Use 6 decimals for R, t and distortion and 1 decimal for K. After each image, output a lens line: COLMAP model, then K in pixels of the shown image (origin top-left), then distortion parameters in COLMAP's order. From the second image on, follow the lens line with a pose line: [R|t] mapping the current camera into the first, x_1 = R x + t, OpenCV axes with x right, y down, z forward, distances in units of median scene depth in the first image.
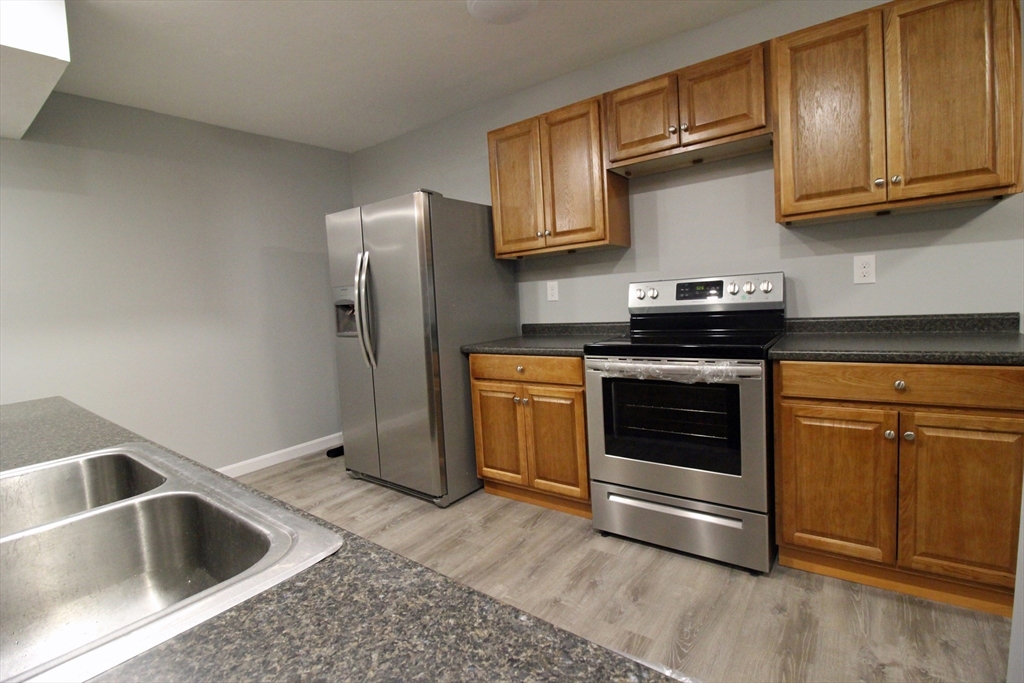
lens RADIAL K [[476.2, 0, 507.0], [0, 476.2, 334.2], [0, 0, 1]] dist [0.004964, -0.018477]
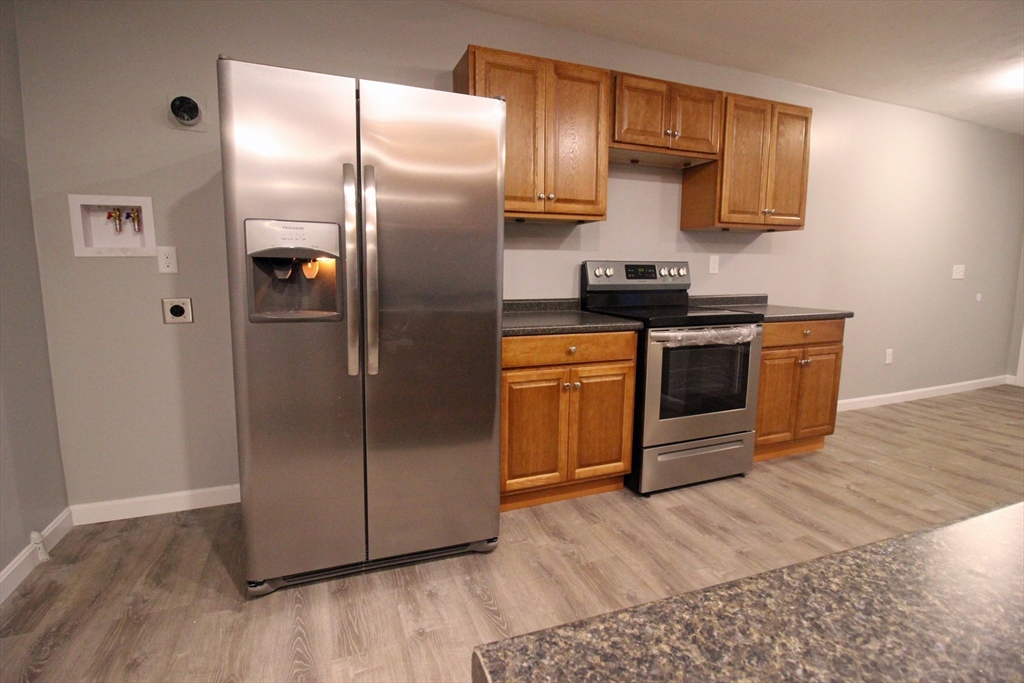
lens RADIAL K [[476.2, 0, 507.0], [0, 476.2, 334.2], [0, 0, 1]] dist [0.004964, -0.018477]
pose [[0.528597, -0.049645, 0.847420, -0.793542], [0.028314, 0.998764, 0.040850, 0.005662], [-0.848400, 0.002400, 0.529349, 0.654017]]
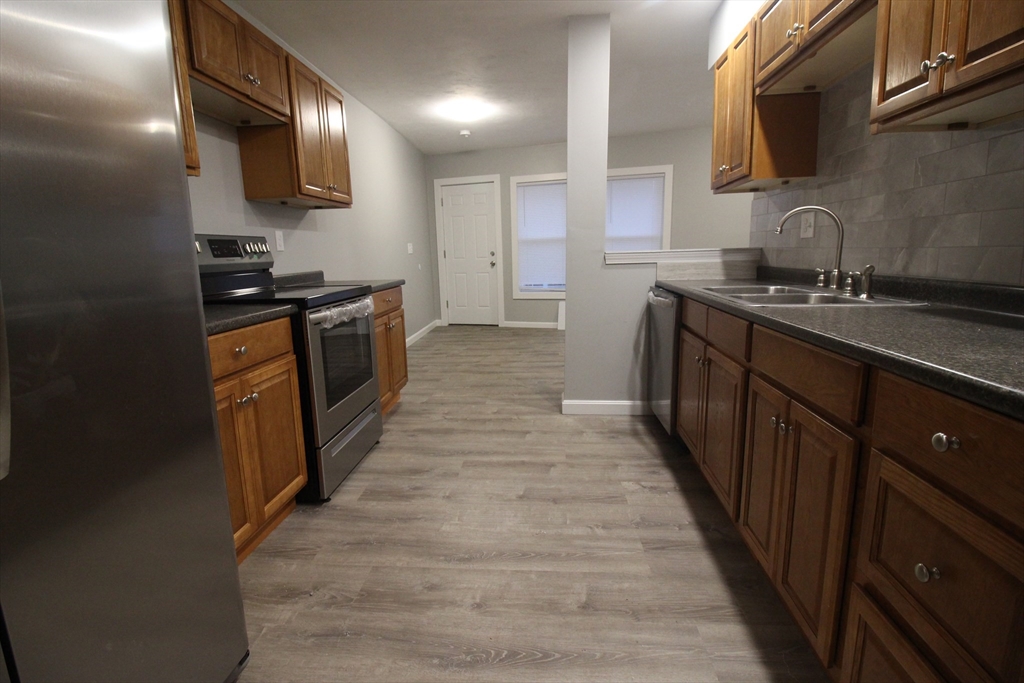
lens RADIAL K [[476.2, 0, 507.0], [0, 476.2, 334.2], [0, 0, 1]] dist [0.004964, -0.018477]
pose [[-0.527145, -0.070521, 0.846844, -0.708786], [0.124886, 0.979301, 0.159290, -0.005590], [-0.840549, 0.189728, -0.507426, 1.043250]]
